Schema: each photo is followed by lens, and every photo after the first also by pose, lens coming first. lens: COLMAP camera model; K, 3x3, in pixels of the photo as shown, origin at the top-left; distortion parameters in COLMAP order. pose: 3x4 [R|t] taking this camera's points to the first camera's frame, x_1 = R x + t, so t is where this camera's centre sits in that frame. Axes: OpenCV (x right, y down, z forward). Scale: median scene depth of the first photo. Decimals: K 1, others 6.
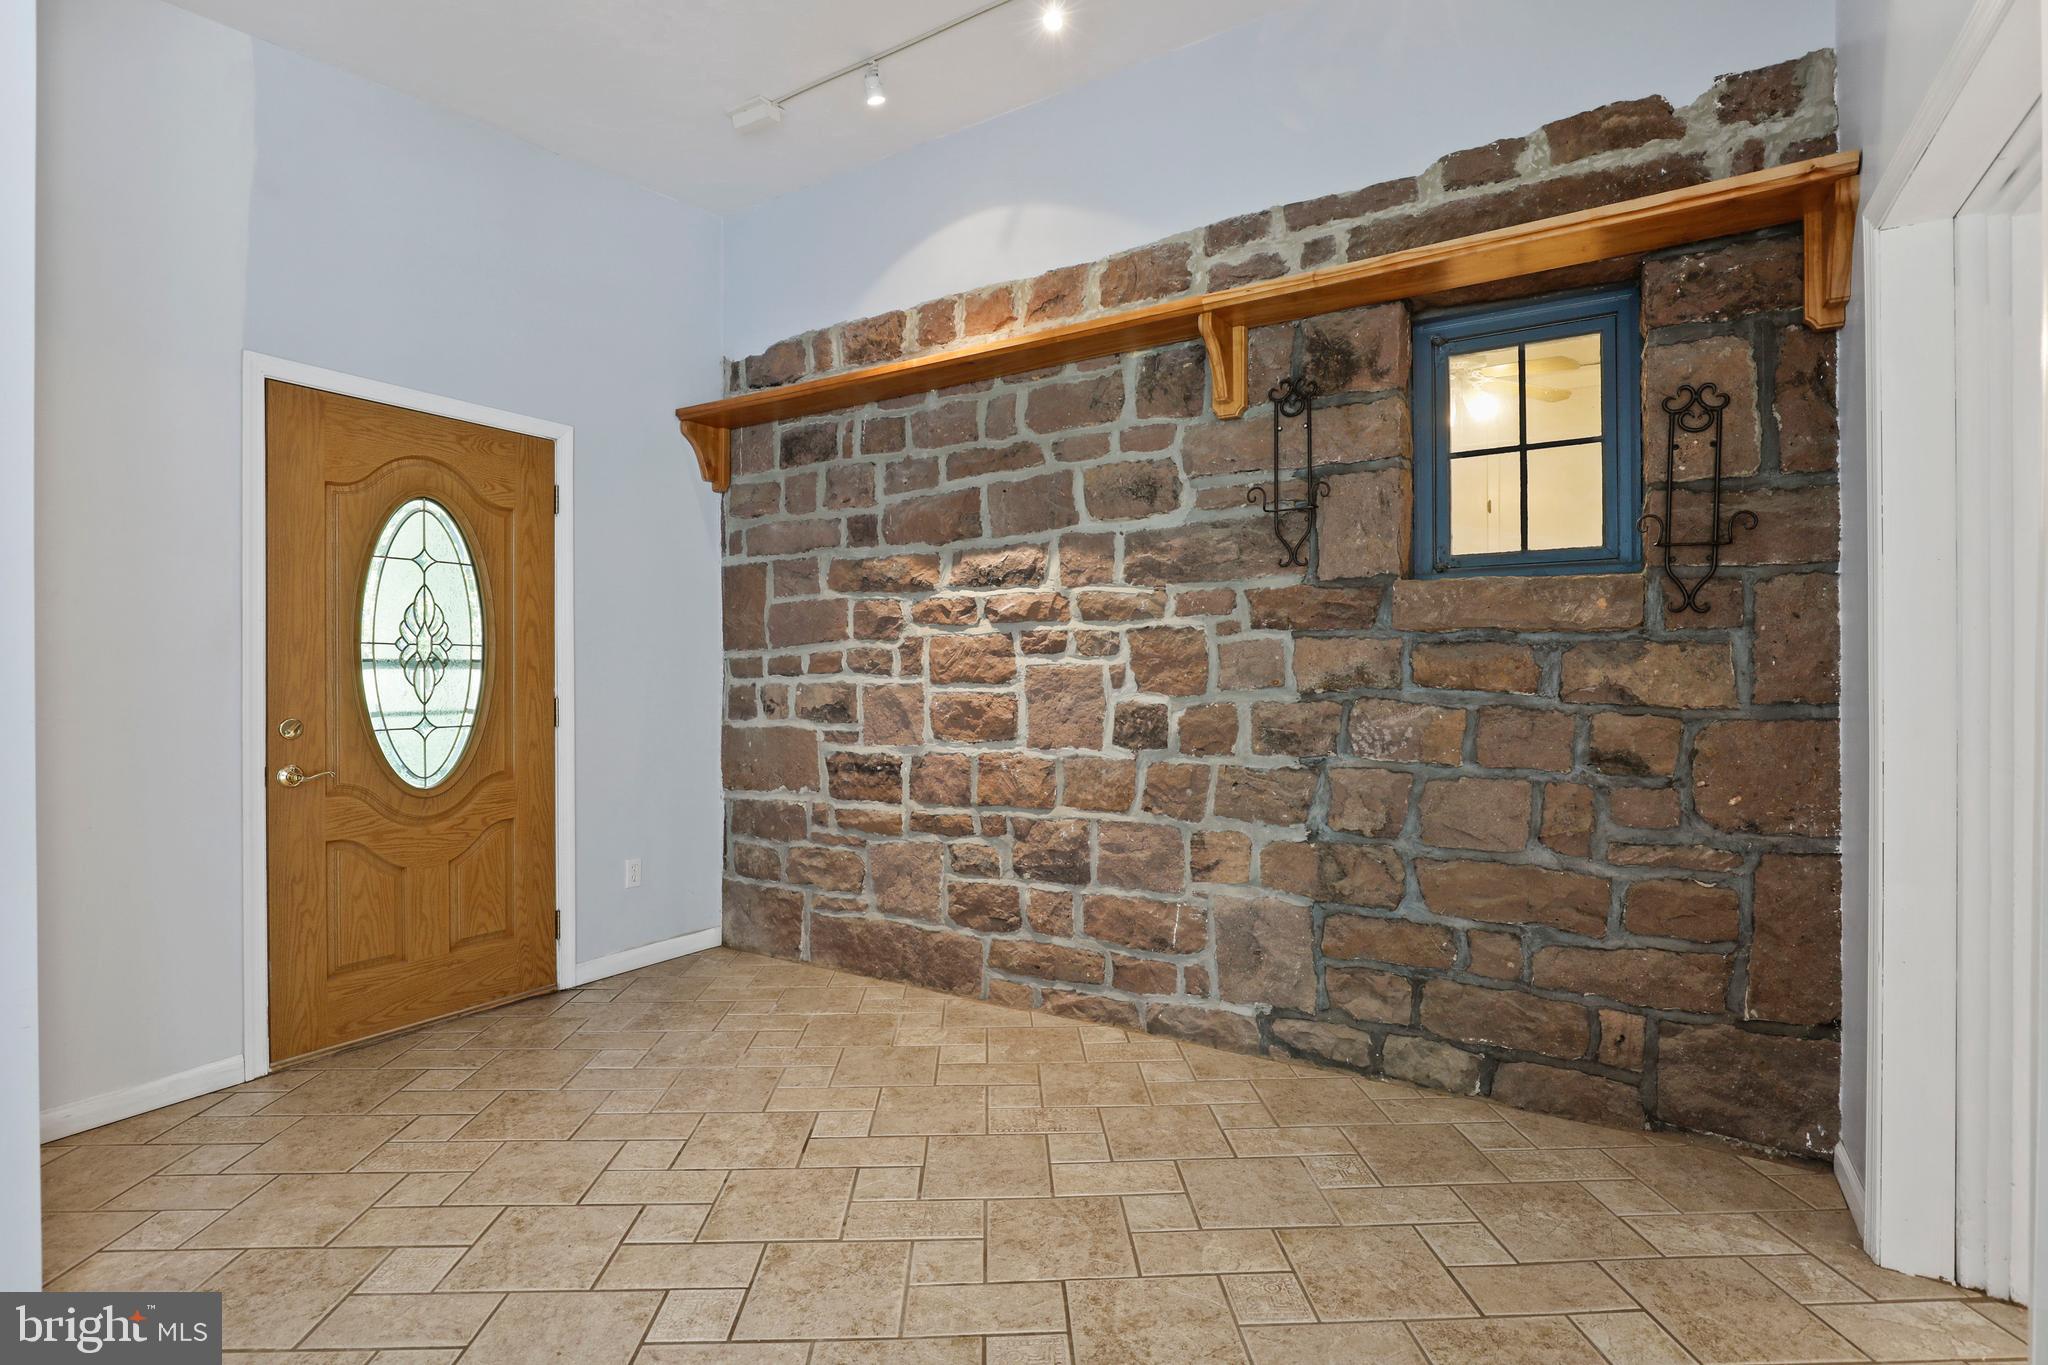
lens RADIAL K [[970.7, 0, 1024.0], [0, 970.7, 682.5], [0, 0, 1]] dist [-0.017677, -0.000072]
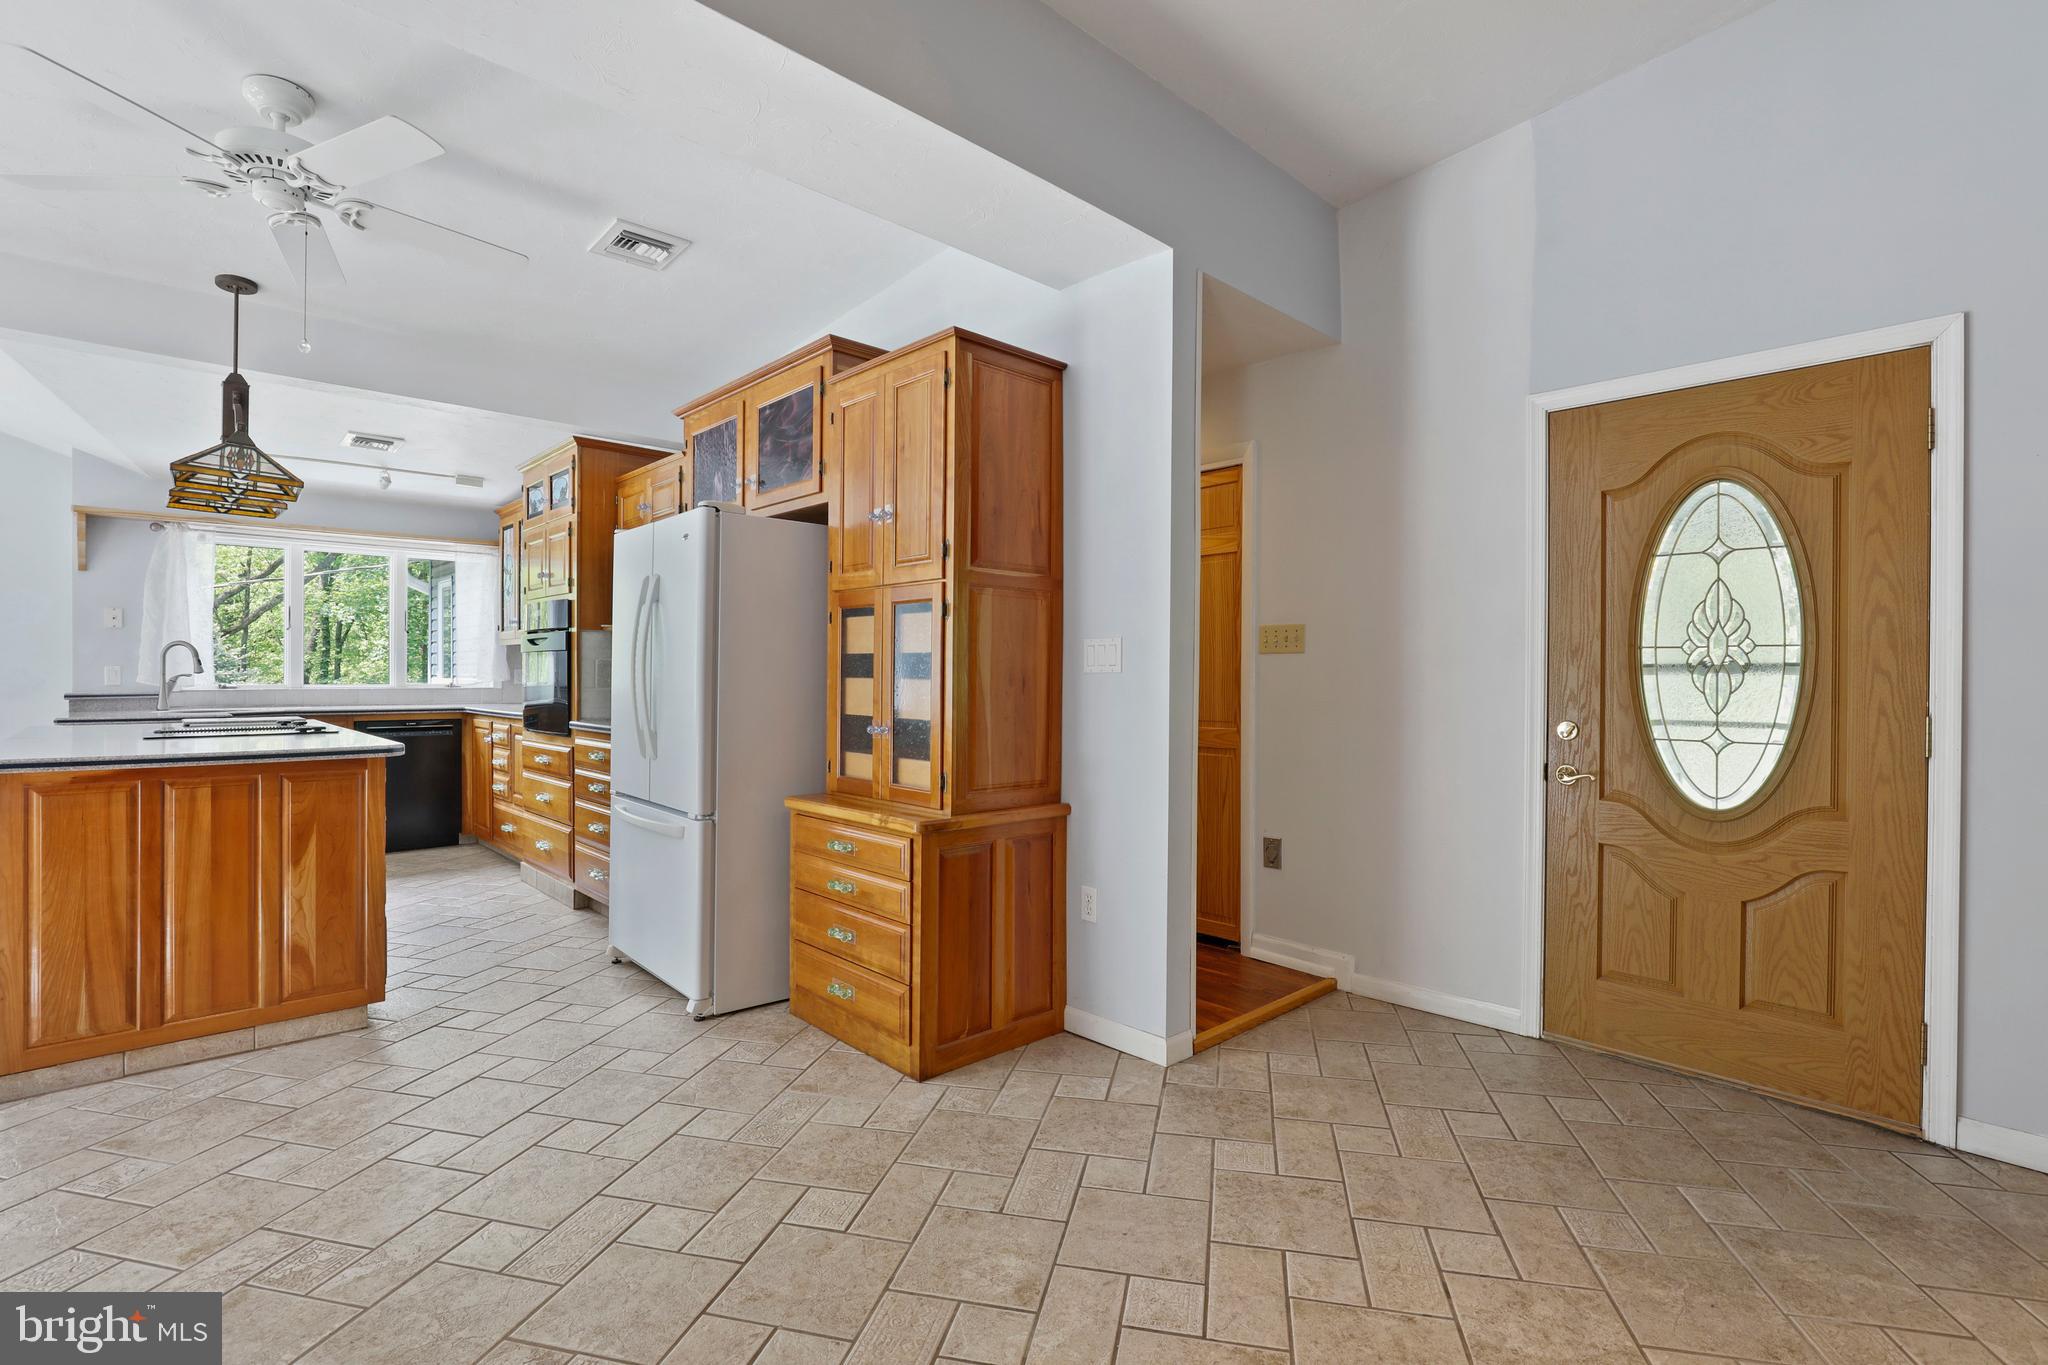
lens RADIAL K [[951.2, 0, 1021.0], [0, 951.2, 673.7], [0, 0, 1]] dist [-0.028871, 0.008302]
pose [[-0.260660, -0.001766, -0.965429, 0.353225], [-0.012673, 0.999918, 0.001593, -0.007509], [0.965348, 0.012650, -0.260661, 0.584467]]
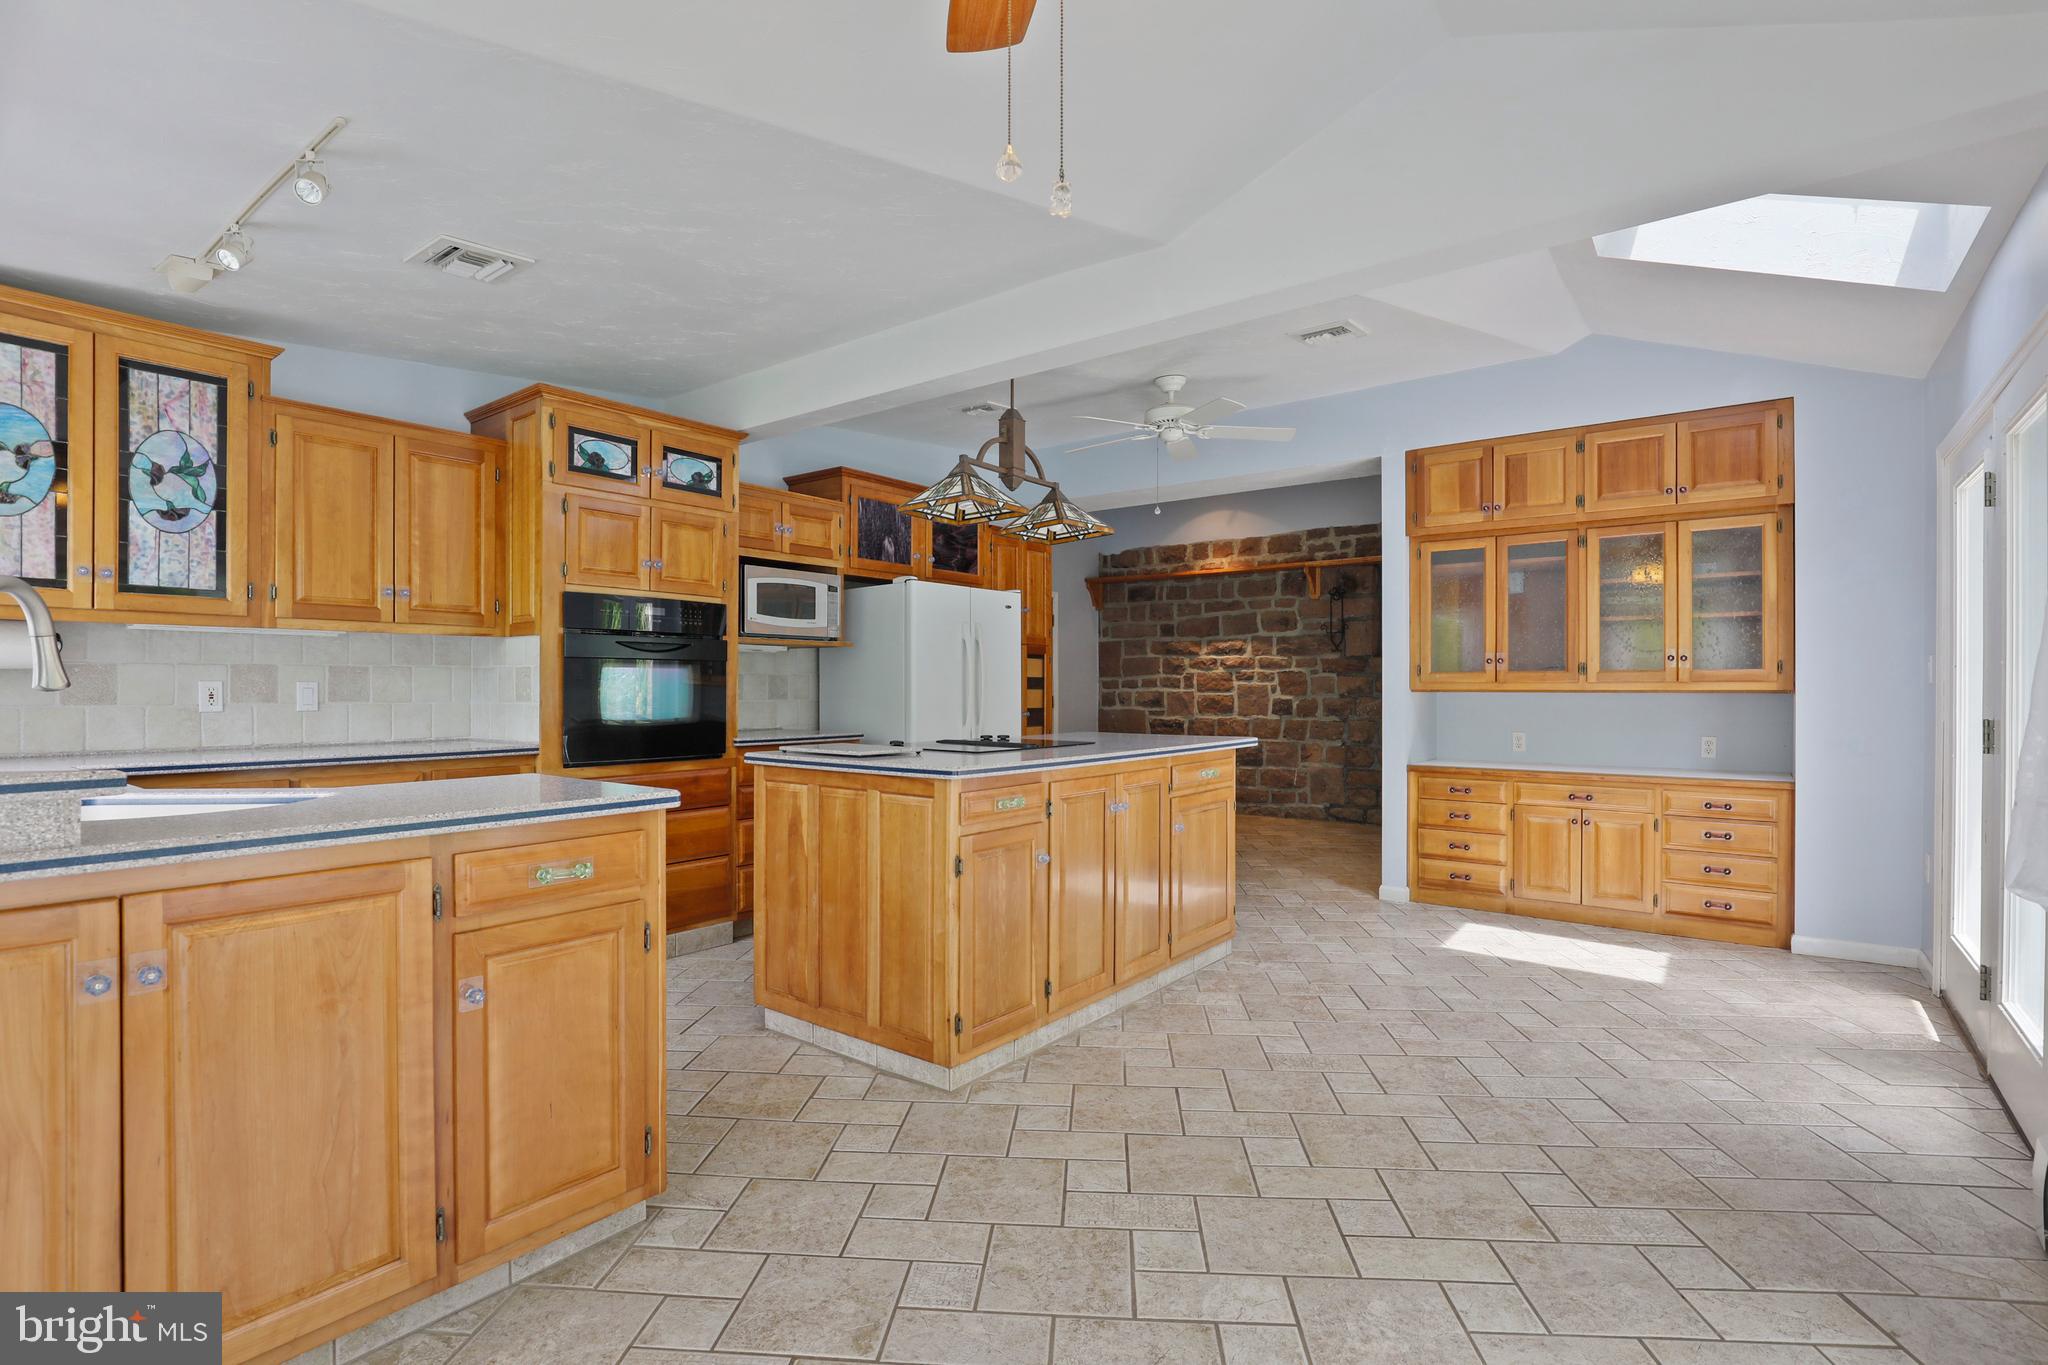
lens RADIAL K [[972.3, 0, 1037.5], [0, 972.3, 686.1], [0, 0, 1]] dist [-0.014705, 0.000053]
pose [[0.995392, 0.003027, -0.095843, -0.293580], [-0.003842, 0.999958, -0.008325, 0.010815], [0.095814, 0.008655, 0.995362, -1.729934]]
